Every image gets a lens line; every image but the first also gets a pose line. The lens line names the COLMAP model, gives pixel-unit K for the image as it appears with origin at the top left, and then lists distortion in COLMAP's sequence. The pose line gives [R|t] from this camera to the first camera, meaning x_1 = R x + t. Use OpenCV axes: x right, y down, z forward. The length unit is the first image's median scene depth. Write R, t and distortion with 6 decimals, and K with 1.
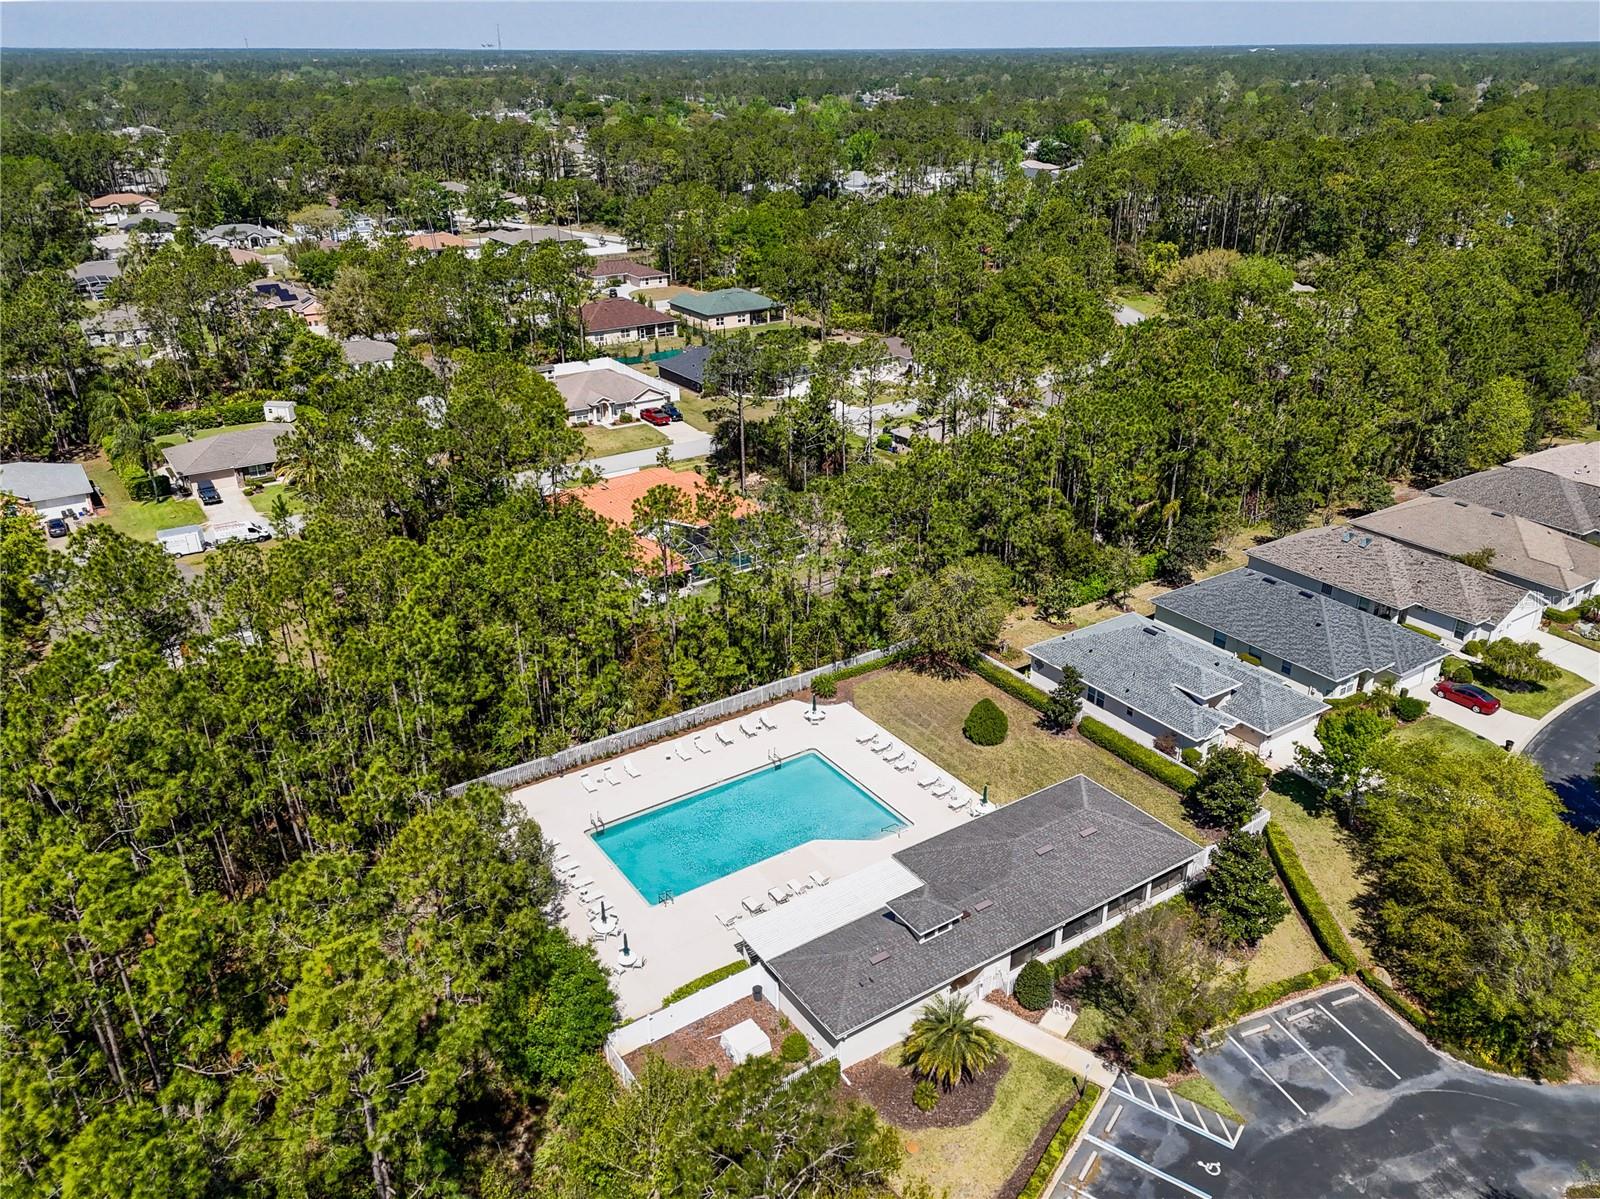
lens RADIAL K [[1175.2, 0, 800.7], [0, 1175.2, 601.7], [0, 0, 1]] dist [0.084279, -0.084356]
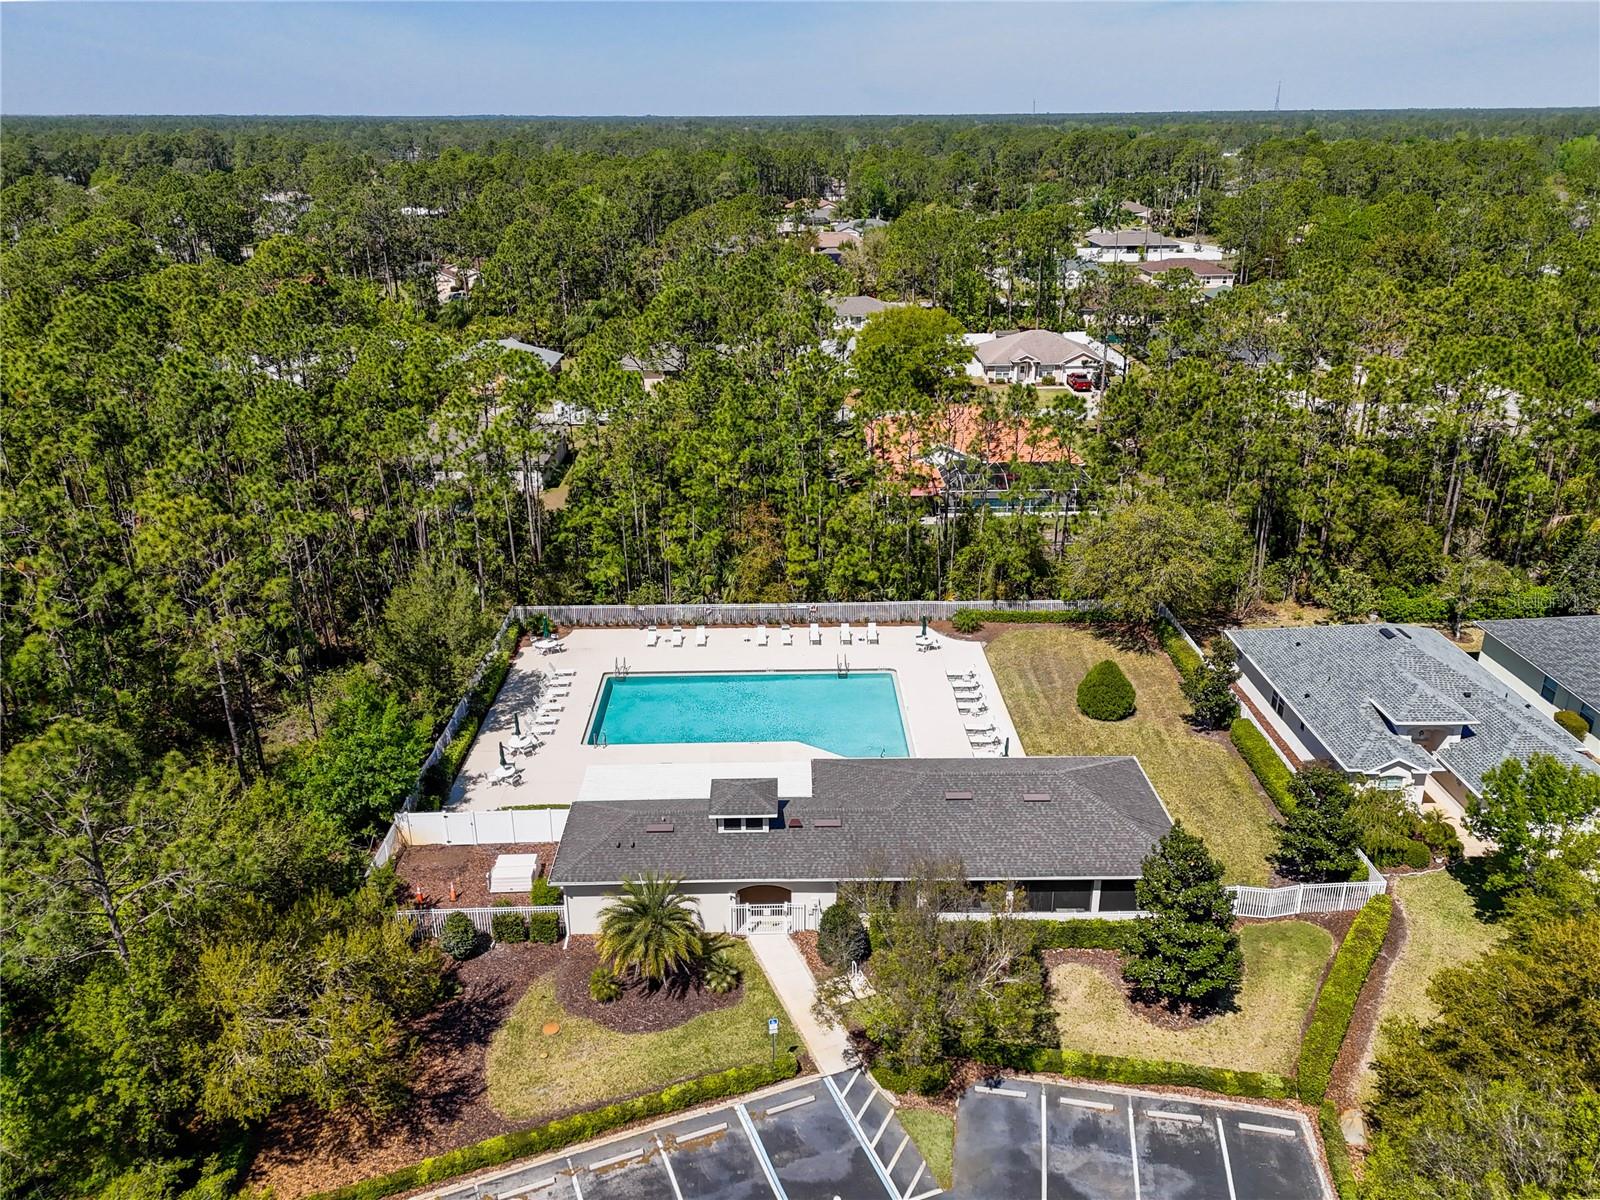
lens RADIAL K [[1175.2, 0, 800.7], [0, 1175.2, 602.2], [0, 0, 1]] dist [0.084279, -0.084356]
pose [[0.844749, 0.206248, -0.493823, 0.370058], [-0.223924, 0.974314, 0.023876, 0.072881], [0.486063, 0.090409, 0.869235, 0.219773]]
